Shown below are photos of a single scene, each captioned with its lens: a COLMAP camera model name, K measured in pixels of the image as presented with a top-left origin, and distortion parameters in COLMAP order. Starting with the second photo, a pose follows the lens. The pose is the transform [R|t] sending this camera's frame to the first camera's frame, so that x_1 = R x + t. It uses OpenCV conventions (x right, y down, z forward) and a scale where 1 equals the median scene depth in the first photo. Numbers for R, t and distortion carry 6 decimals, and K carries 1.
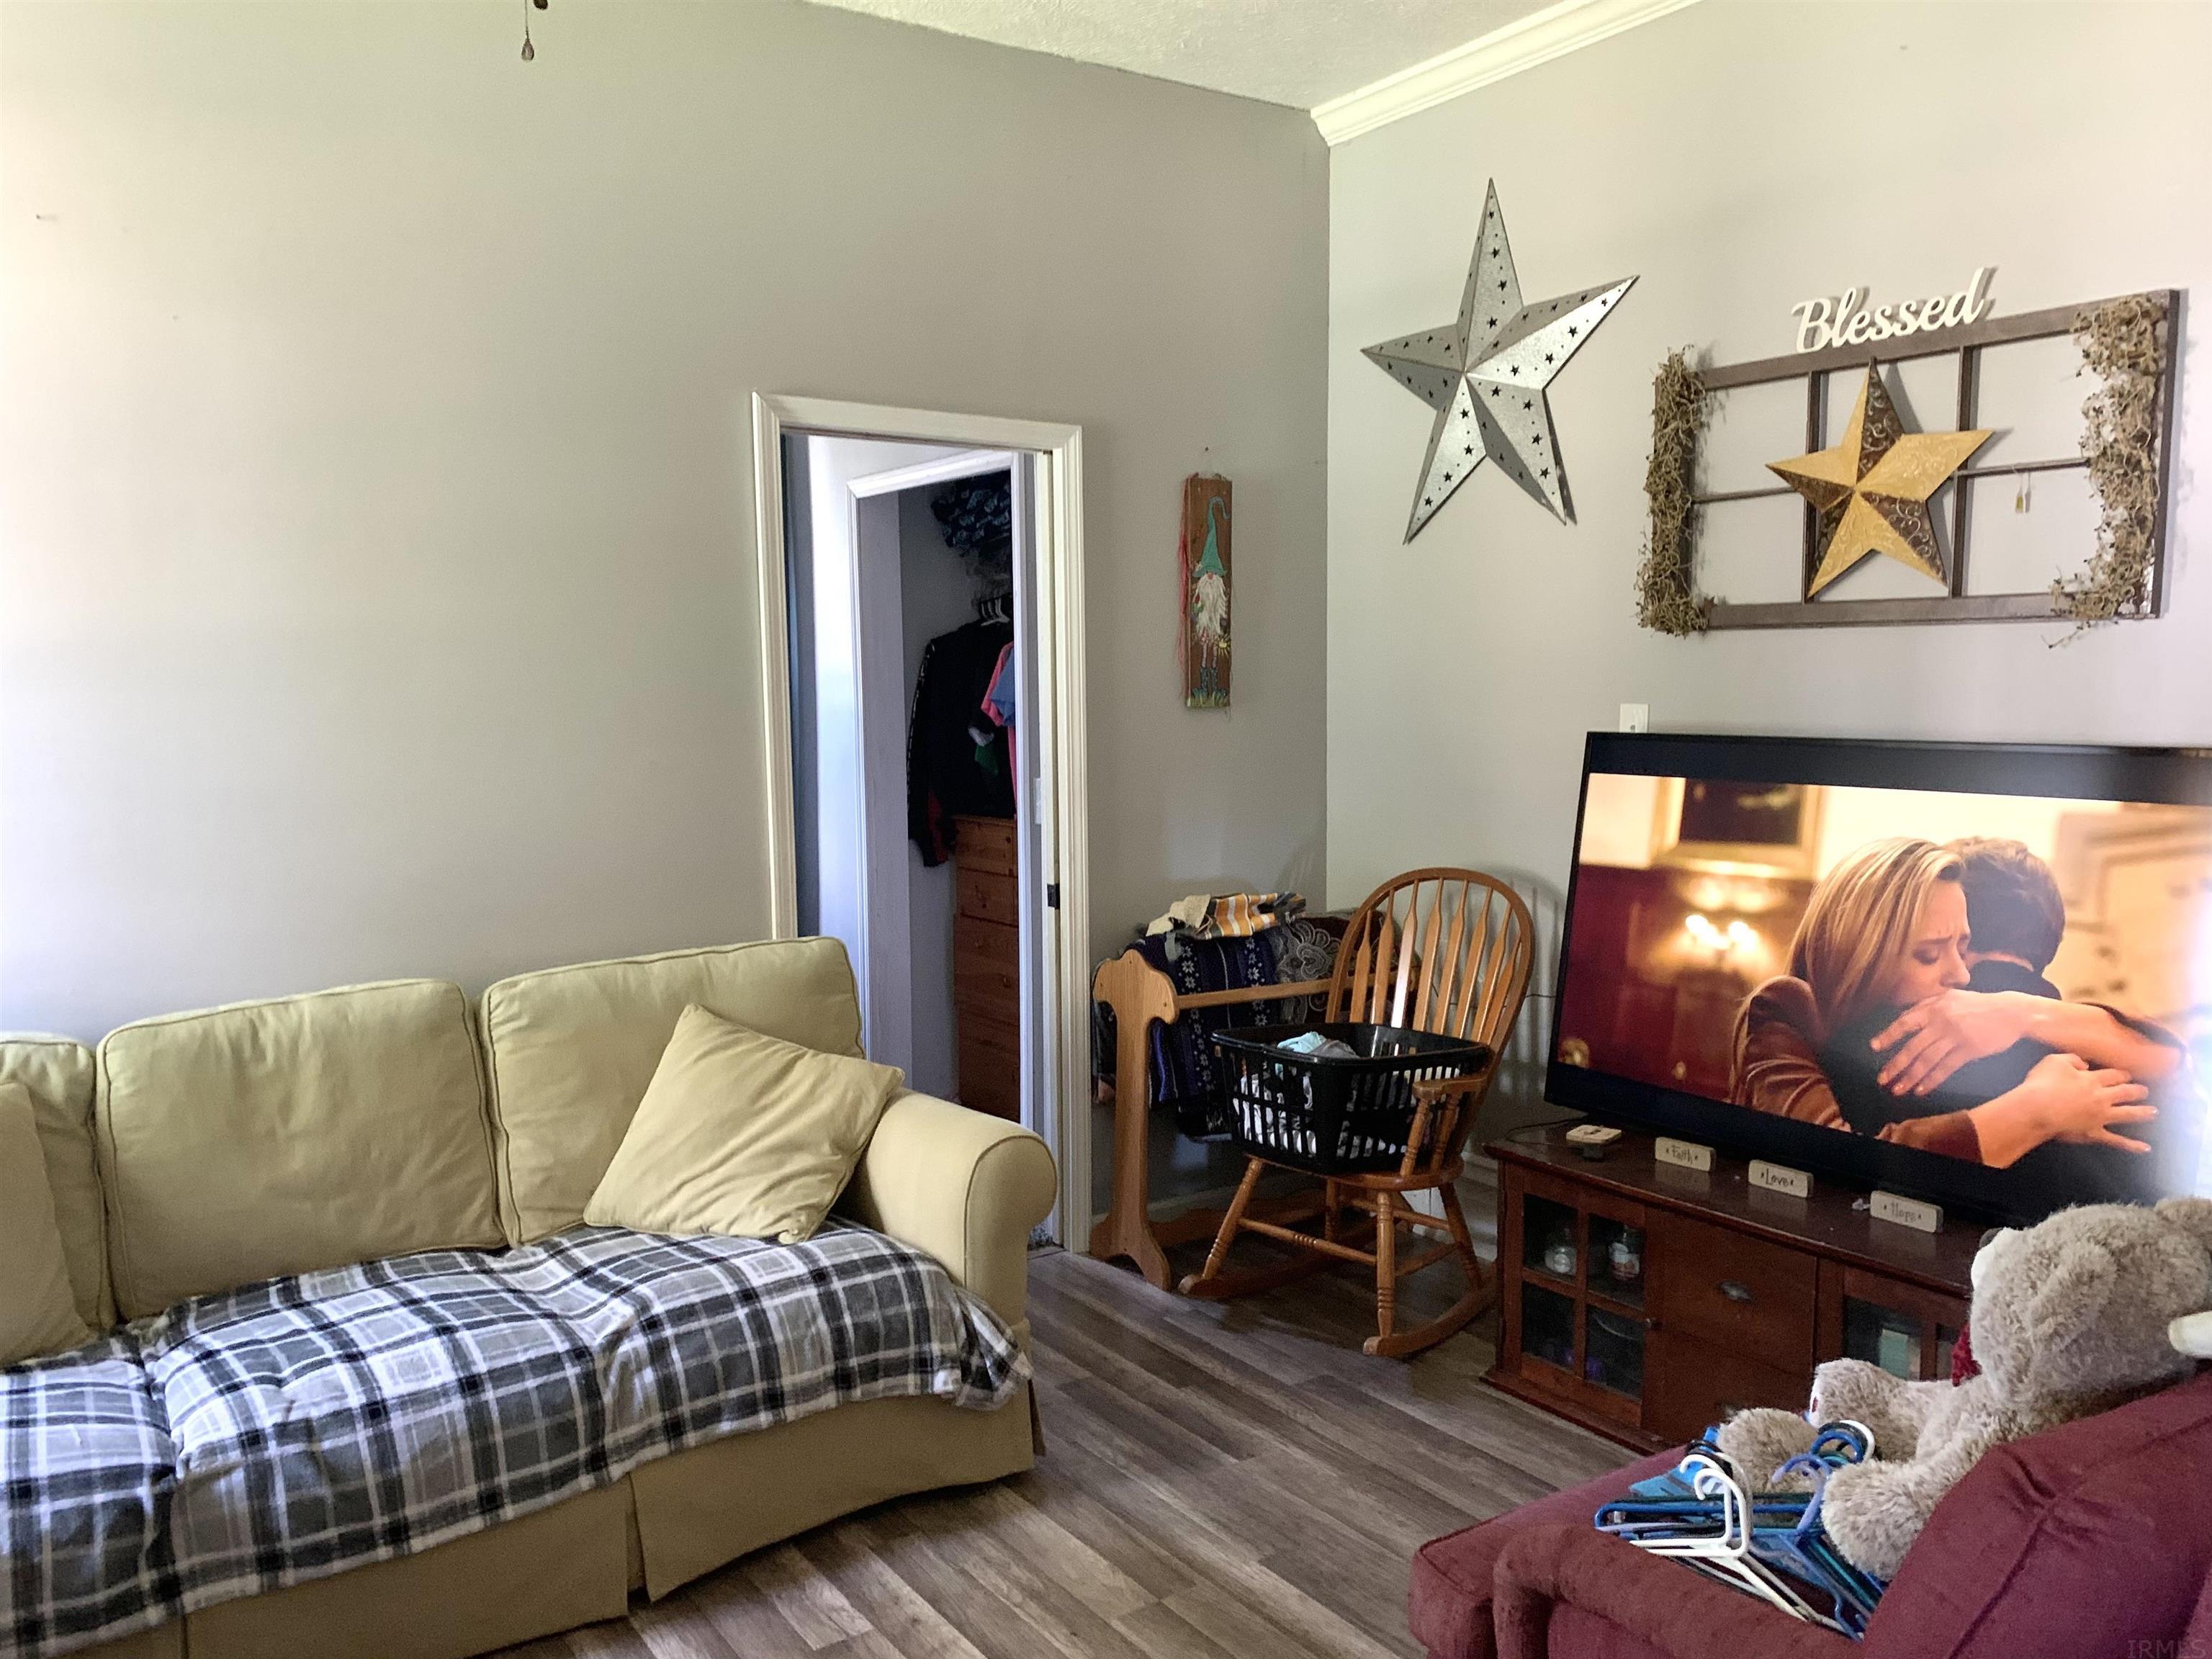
lens RADIAL K [[1693.4, 0, 1104.4], [0, 1693.4, 836.8], [0, 0, 1]] dist [0.002642, 0.002081]
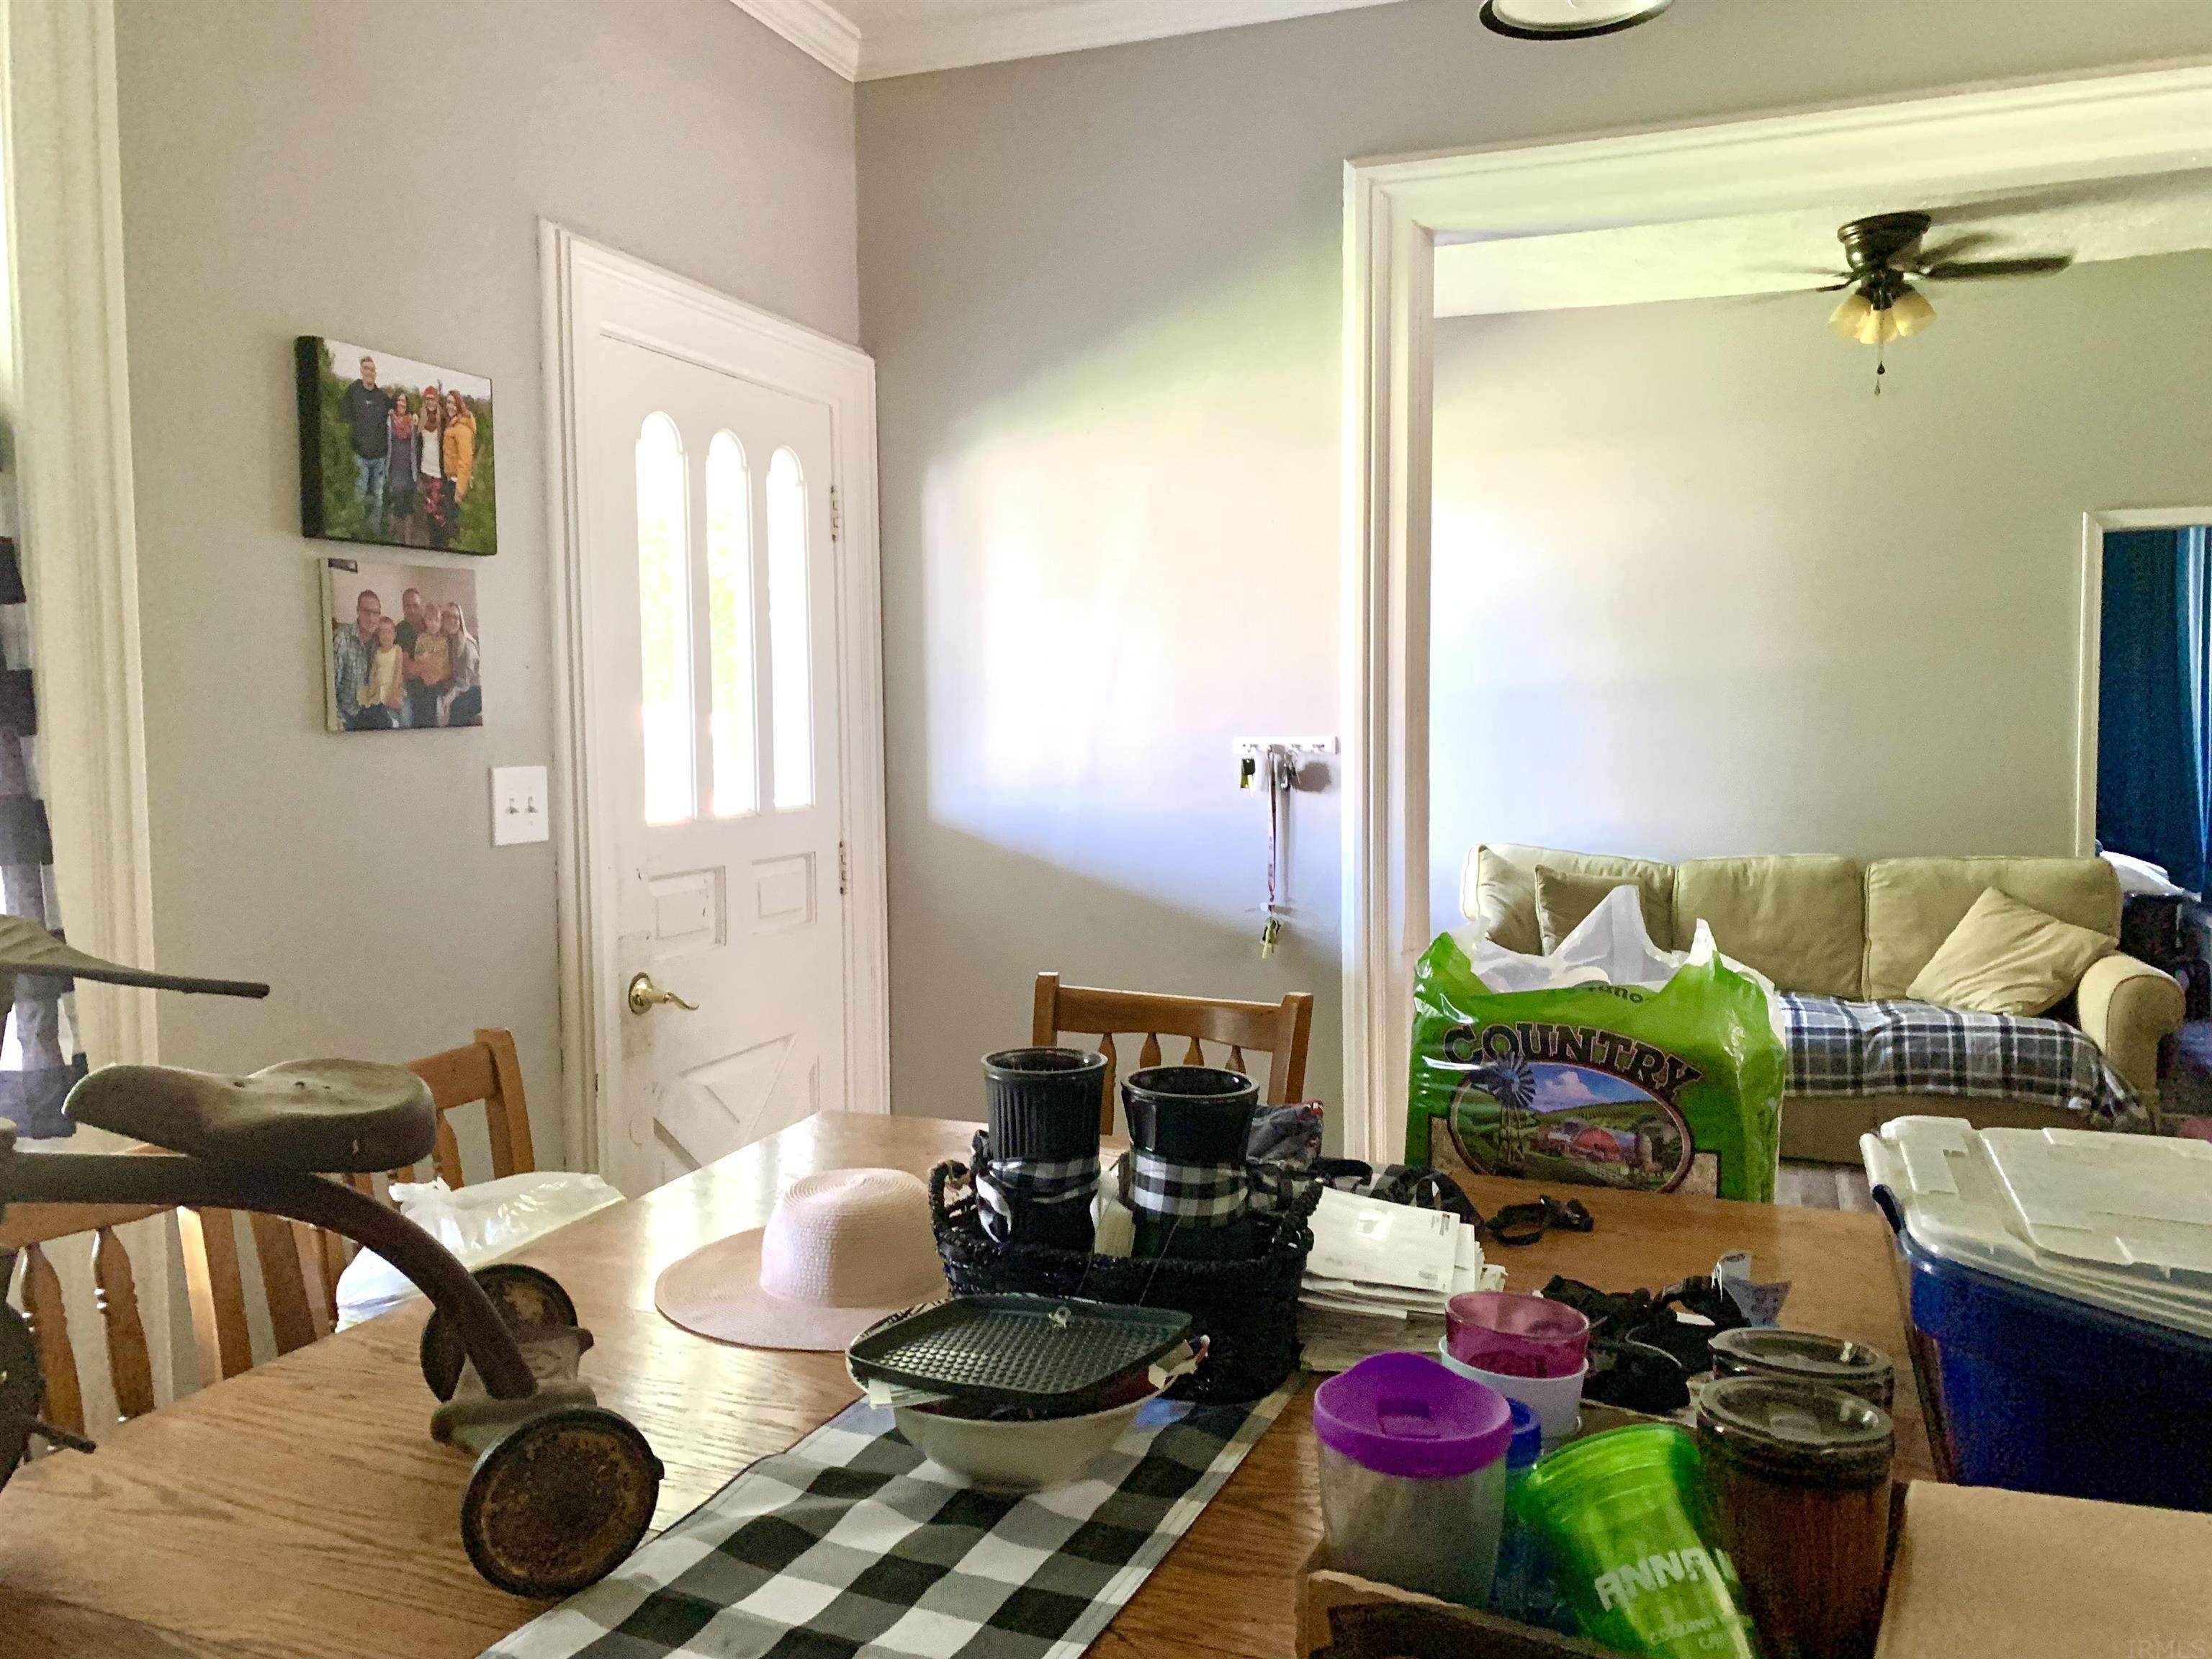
lens RADIAL K [[1693.4, 0, 1100.7], [0, 1693.4, 824.1], [0, 0, 1]] dist [0.002642, 0.002081]
pose [[0.560340, 0.061664, -0.825964, 0.752081], [-0.068507, 0.997258, 0.027977, 0.058285], [0.825425, 0.040908, 0.563028, -0.794953]]
